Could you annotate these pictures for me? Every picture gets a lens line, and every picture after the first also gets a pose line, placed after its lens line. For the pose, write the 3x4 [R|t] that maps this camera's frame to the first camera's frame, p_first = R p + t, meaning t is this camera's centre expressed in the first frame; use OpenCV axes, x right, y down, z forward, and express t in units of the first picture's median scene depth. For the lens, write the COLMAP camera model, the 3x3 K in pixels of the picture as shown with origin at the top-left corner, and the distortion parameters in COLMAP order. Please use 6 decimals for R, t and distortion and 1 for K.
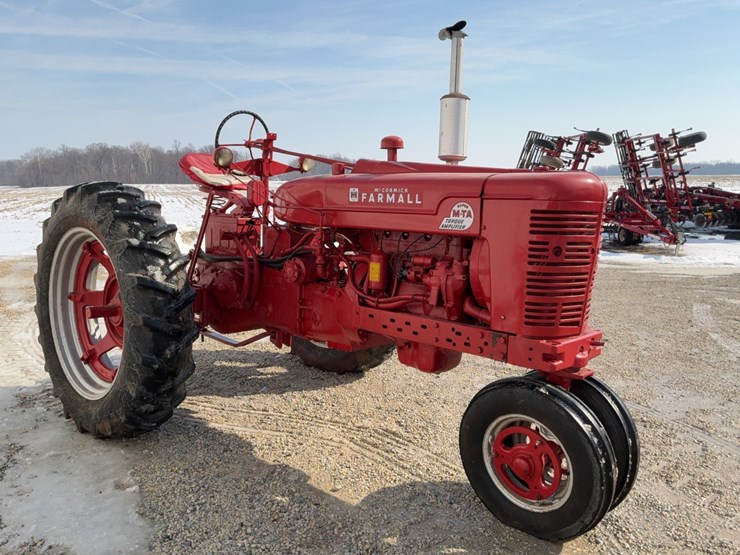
lens RADIAL K [[608.7, 0, 370.0], [0, 608.7, 277.5], [0, 0, 1]] dist [0.089318, -0.159951]
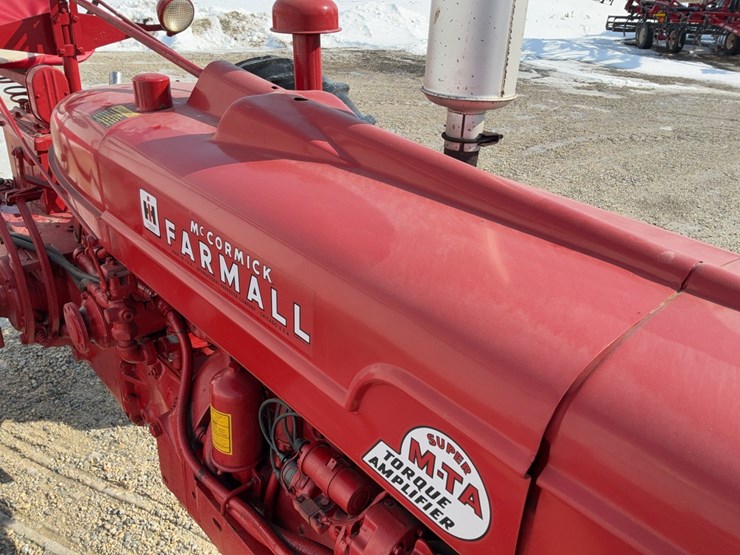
lens RADIAL K [[608.7, 0, 370.0], [0, 608.7, 277.5], [0, 0, 1]] dist [0.089318, -0.159951]
pose [[0.995575, 0.059983, -0.072341, 0.117941], [-0.032185, 0.940880, 0.337209, -0.220931], [0.088291, -0.333388, 0.938646, 0.700779]]
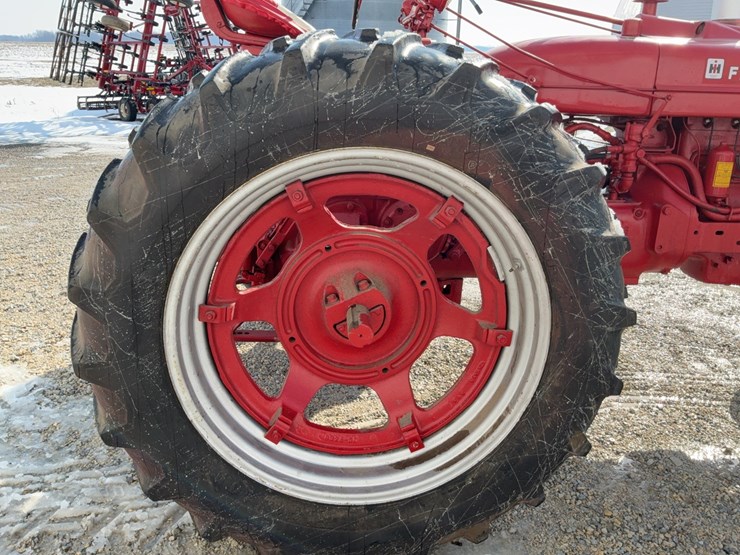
lens RADIAL K [[608.7, 0, 370.0], [0, 608.7, 277.5], [0, 0, 1]] dist [0.089318, -0.159951]
pose [[0.698561, -0.225494, 0.679091, -0.857243], [0.085611, 0.968569, 0.233550, -0.103015], [-0.710410, -0.105011, 0.695909, 0.773696]]
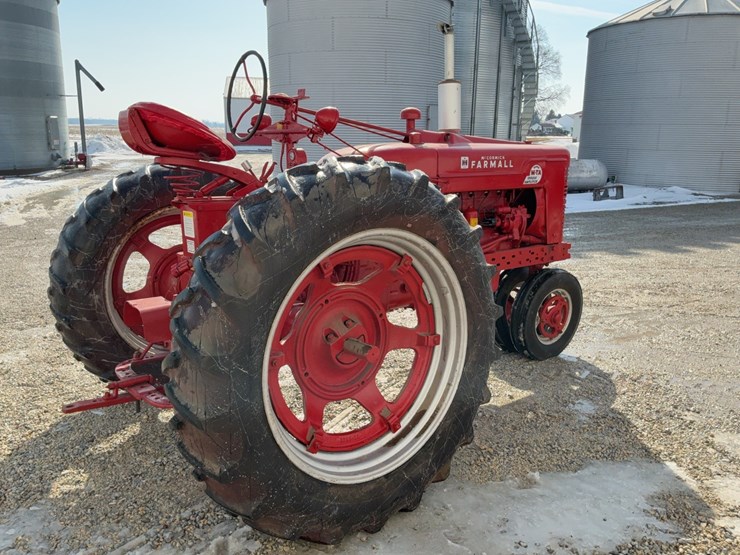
lens RADIAL K [[608.7, 0, 370.0], [0, 608.7, 277.5], [0, 0, 1]] dist [0.089318, -0.159951]
pose [[0.175483, -0.217867, 0.960073, -1.236281], [0.137519, 0.971069, 0.195227, -0.177772], [-0.974830, 0.097769, 0.200367, 0.977672]]
